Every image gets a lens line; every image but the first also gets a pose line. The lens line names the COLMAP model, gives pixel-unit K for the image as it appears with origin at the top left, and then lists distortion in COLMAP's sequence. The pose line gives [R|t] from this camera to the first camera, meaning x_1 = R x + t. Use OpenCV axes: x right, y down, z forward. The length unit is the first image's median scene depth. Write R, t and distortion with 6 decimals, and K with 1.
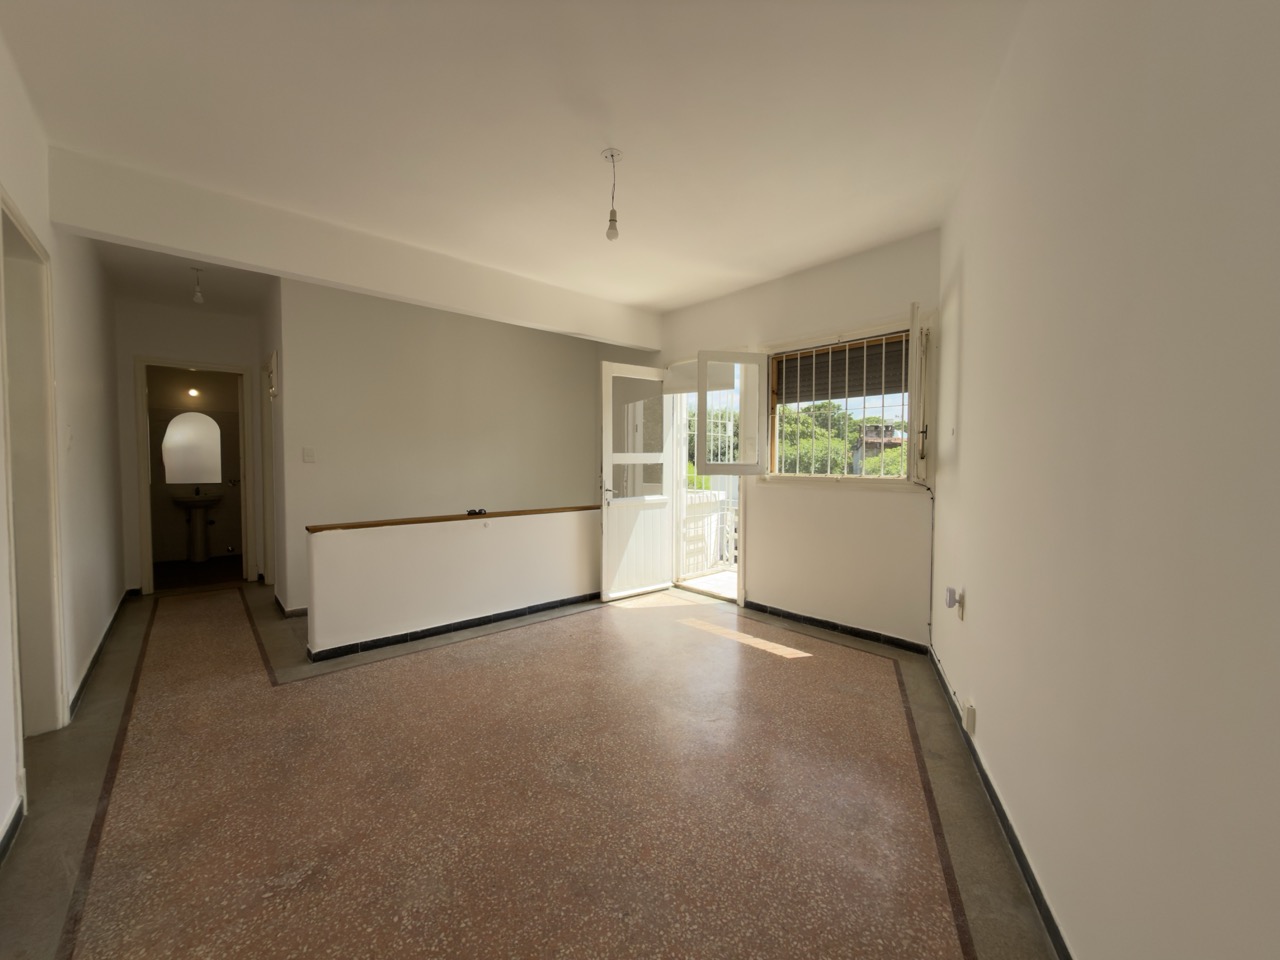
lens RADIAL K [[504.8, 0, 640.0], [0, 504.8, 480.0], [0, 0, 1]] dist [-0.001257, -0.000863]
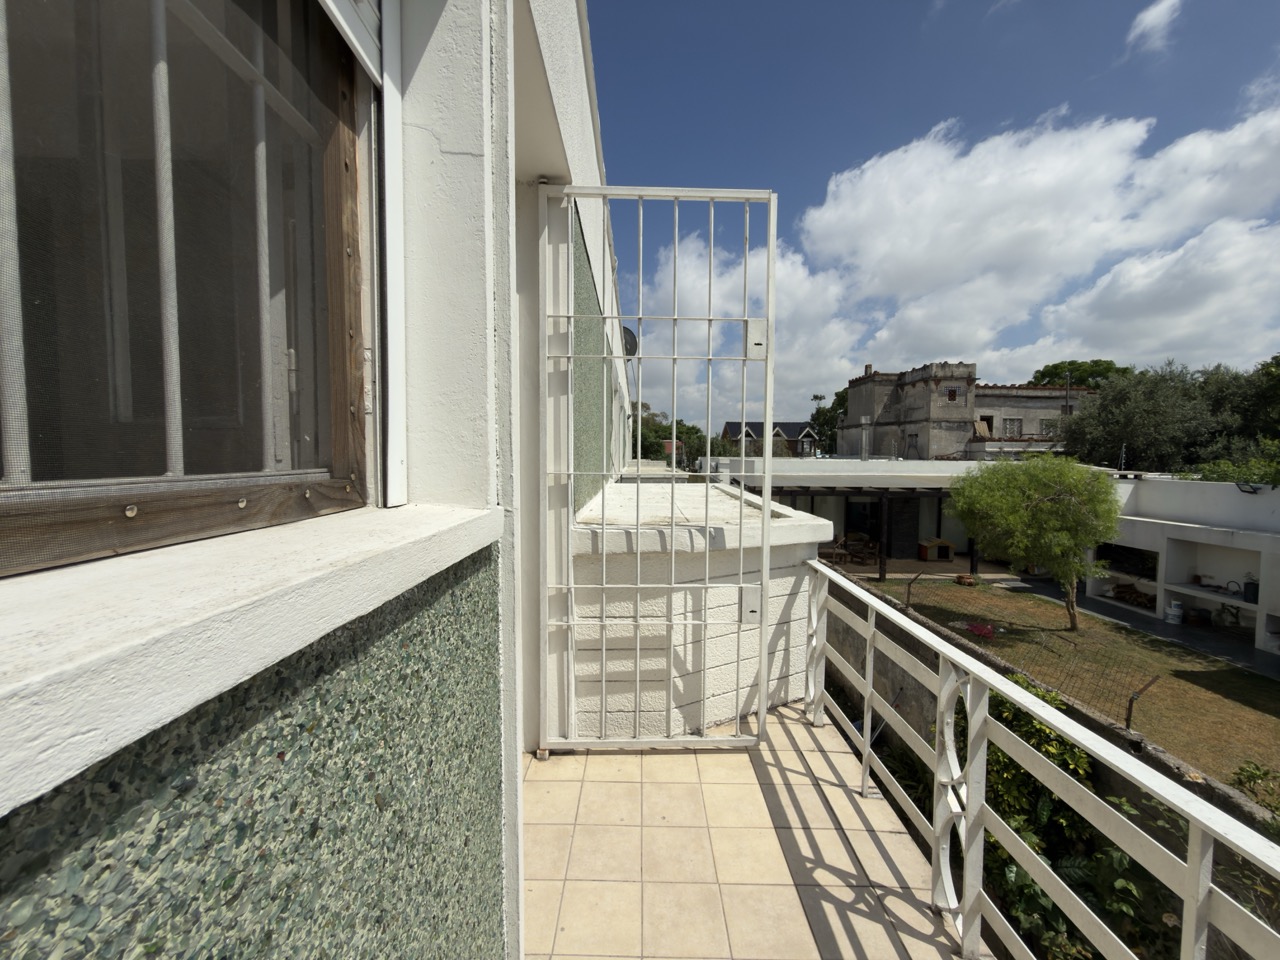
lens RADIAL K [[504.8, 0, 640.0], [0, 504.8, 480.0], [0, 0, 1]] dist [-0.001257, -0.000863]
pose [[0.744013, 0.031548, -0.667420, 0.371088], [-0.025889, 0.999496, 0.018384, -0.013654], [0.667663, 0.003601, 0.744455, 0.747006]]
